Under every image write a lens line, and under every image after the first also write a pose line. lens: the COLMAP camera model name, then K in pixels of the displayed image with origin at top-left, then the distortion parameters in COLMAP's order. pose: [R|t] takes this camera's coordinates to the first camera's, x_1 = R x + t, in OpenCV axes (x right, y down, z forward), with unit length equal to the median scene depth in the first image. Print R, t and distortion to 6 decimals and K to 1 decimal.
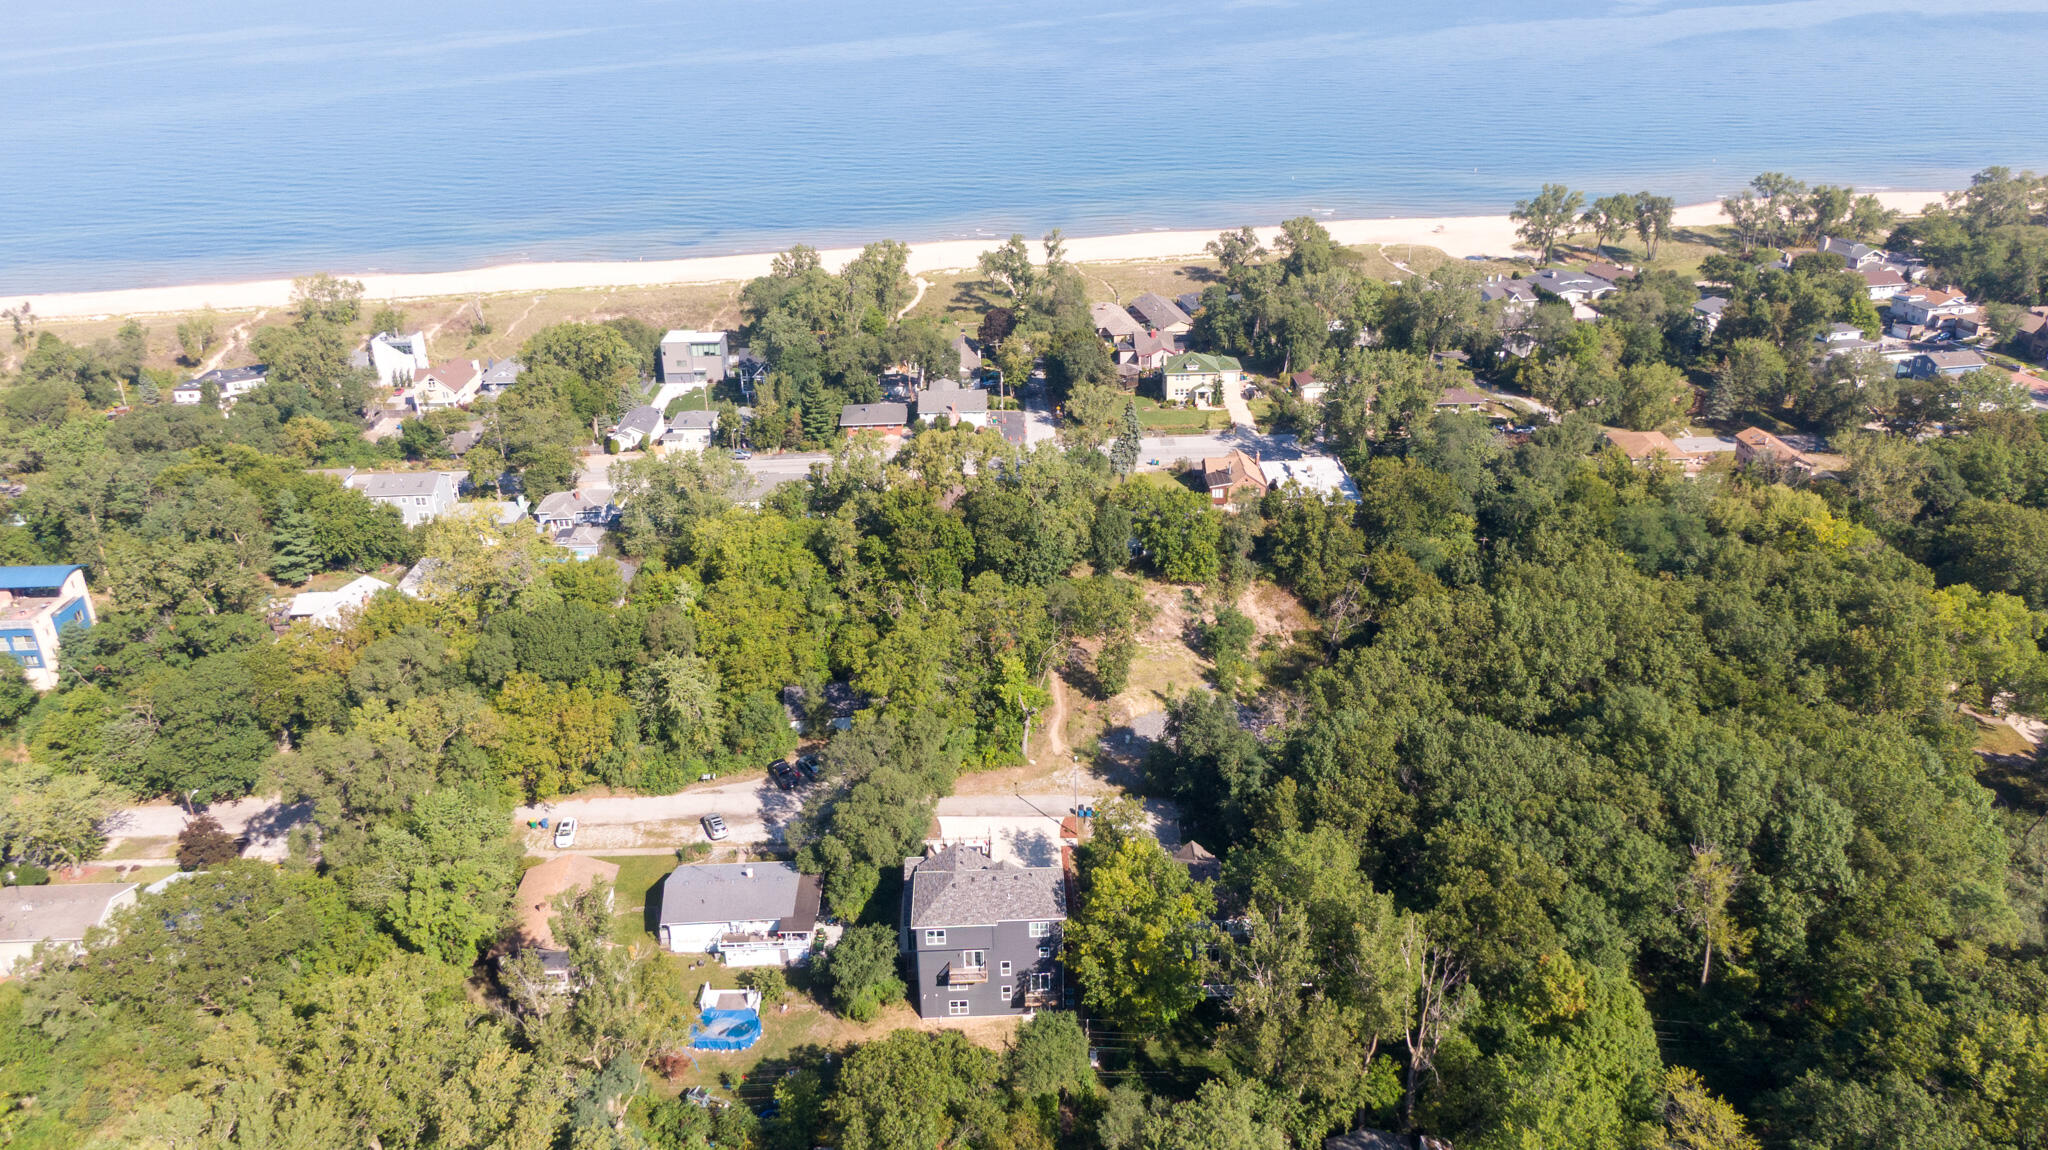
lens RADIAL K [[1454.6, 0, 1024.0], [0, 1454.6, 575.0], [0, 0, 1]] dist [0.054455, -0.082632]
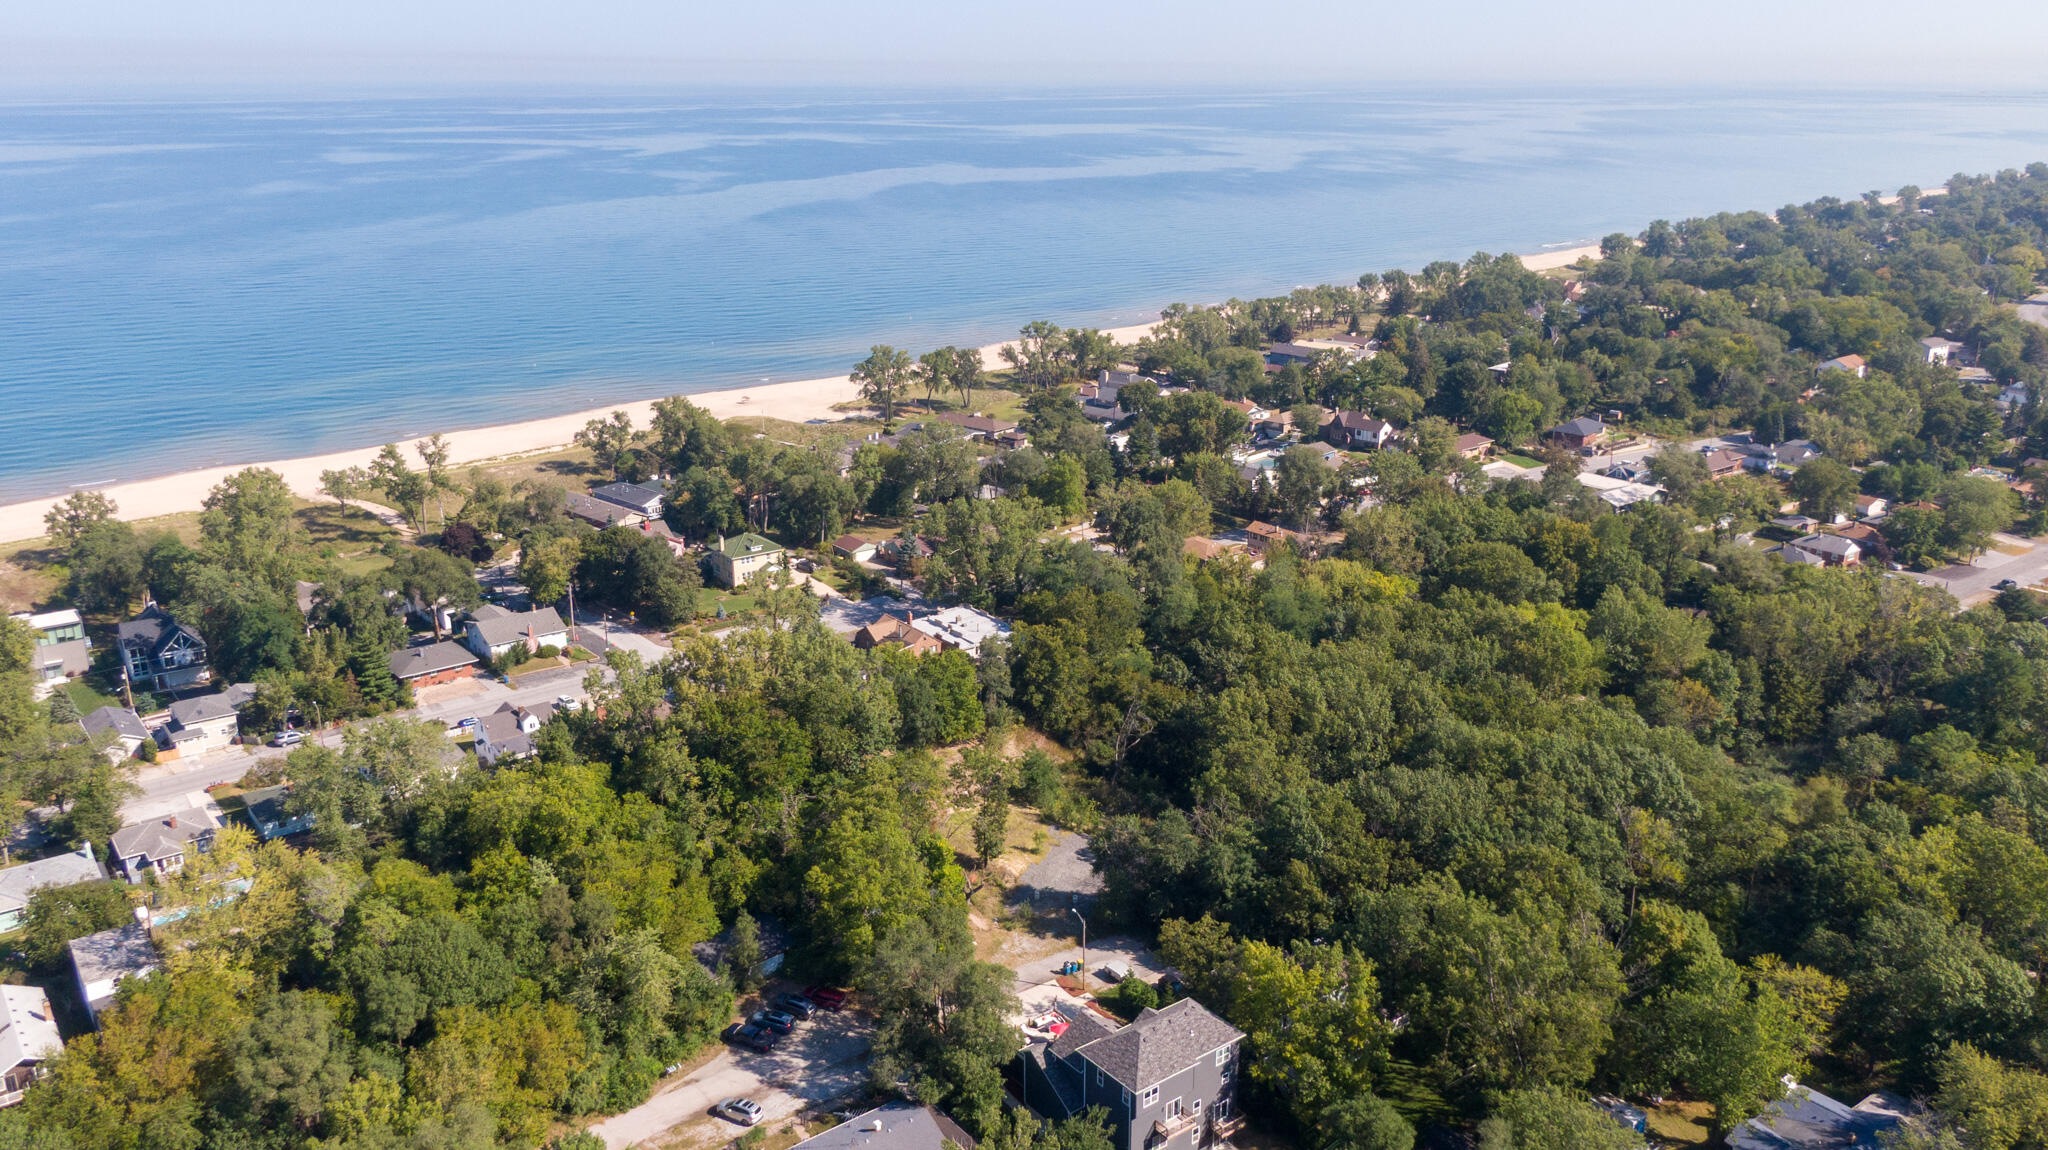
lens RADIAL K [[1590.9, 0, 1024.0], [0, 1590.9, 575.0], [0, 0, 1]] dist [0.042526, -0.002317]
pose [[0.808762, -0.159969, 0.565963, -0.297653], [0.233061, 0.970690, -0.058680, -0.020733], [-0.539988, 0.179362, 0.822340, 0.045505]]
